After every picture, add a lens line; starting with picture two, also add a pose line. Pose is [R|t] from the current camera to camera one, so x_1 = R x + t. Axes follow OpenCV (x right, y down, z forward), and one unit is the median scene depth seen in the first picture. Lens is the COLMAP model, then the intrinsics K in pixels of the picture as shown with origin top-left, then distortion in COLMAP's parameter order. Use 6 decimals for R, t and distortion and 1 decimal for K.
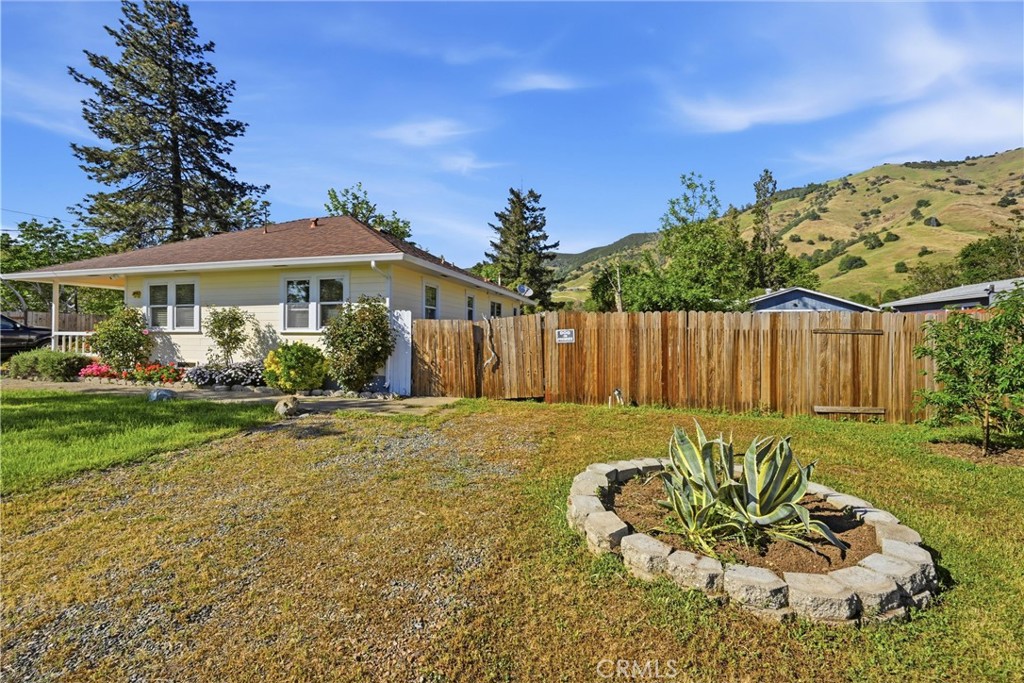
lens RADIAL K [[428.5, 0, 530.5], [0, 428.5, 332.5], [0, 0, 1]] dist [-0.001782, -0.000084]
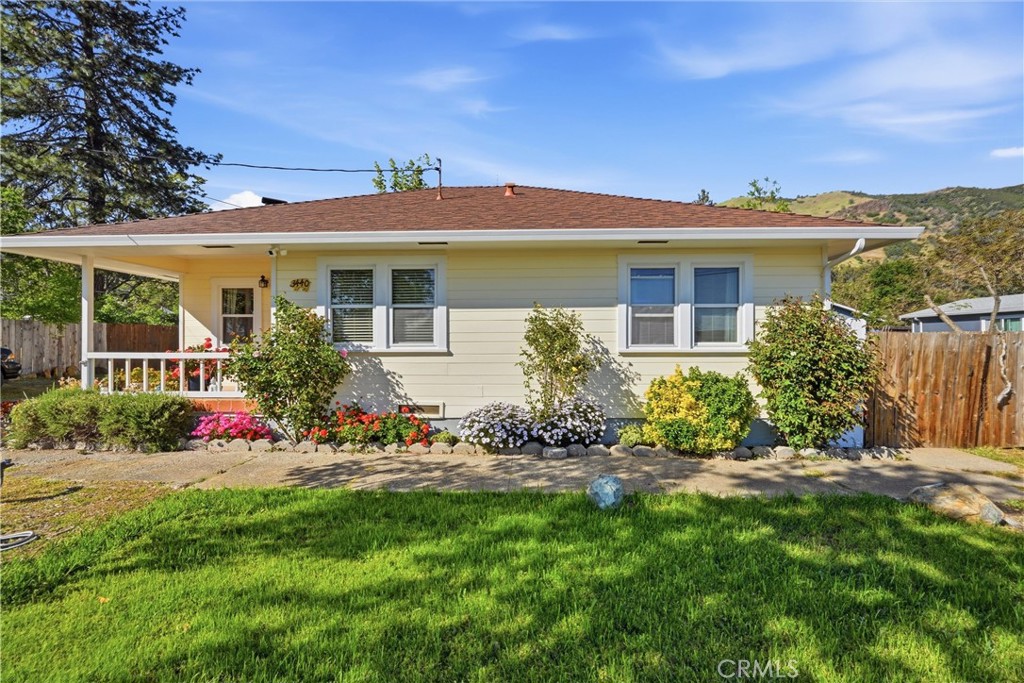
lens RADIAL K [[414.6, 0, 512.0], [0, 414.6, 341.5], [0, 0, 1]] dist [0.001221, 0.000294]
pose [[0.974073, -0.004264, 0.226193, -0.778191], [0.003305, 0.999984, 0.004618, -0.016971], [-0.226209, -0.003751, 0.974072, 0.414642]]
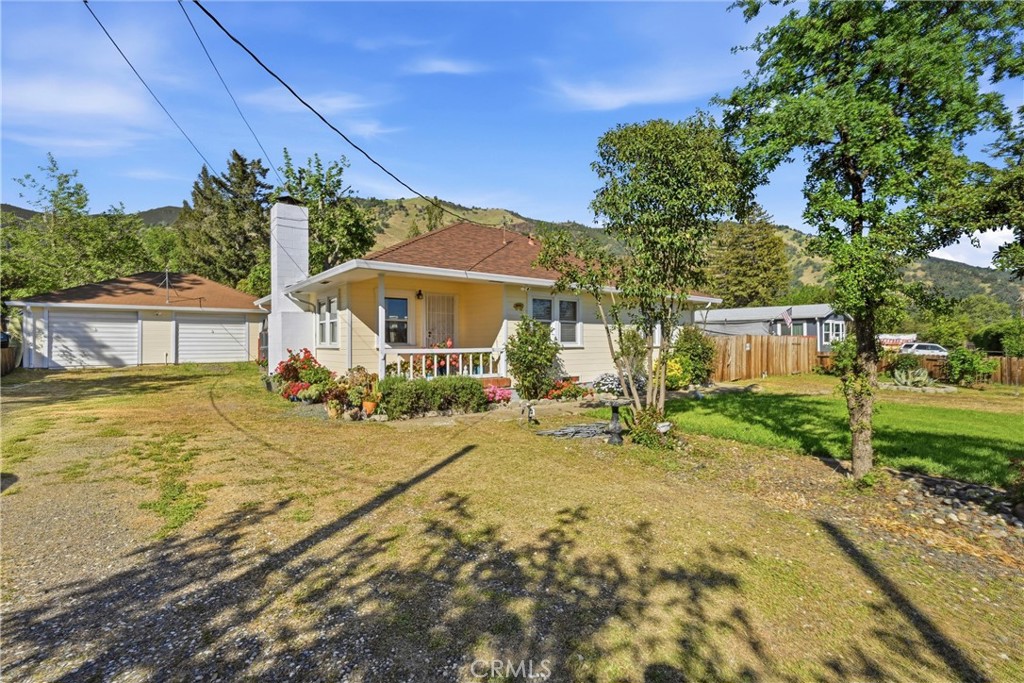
lens RADIAL K [[469.6, 0, 512.0], [0, 469.6, 341.5], [0, 0, 1]] dist [-0.000687, 0.000002]
pose [[0.589258, -0.009490, 0.807889, -1.731550], [0.000503, 0.999935, 0.011379, -0.026980], [-0.807945, -0.006299, 0.589225, 0.432339]]
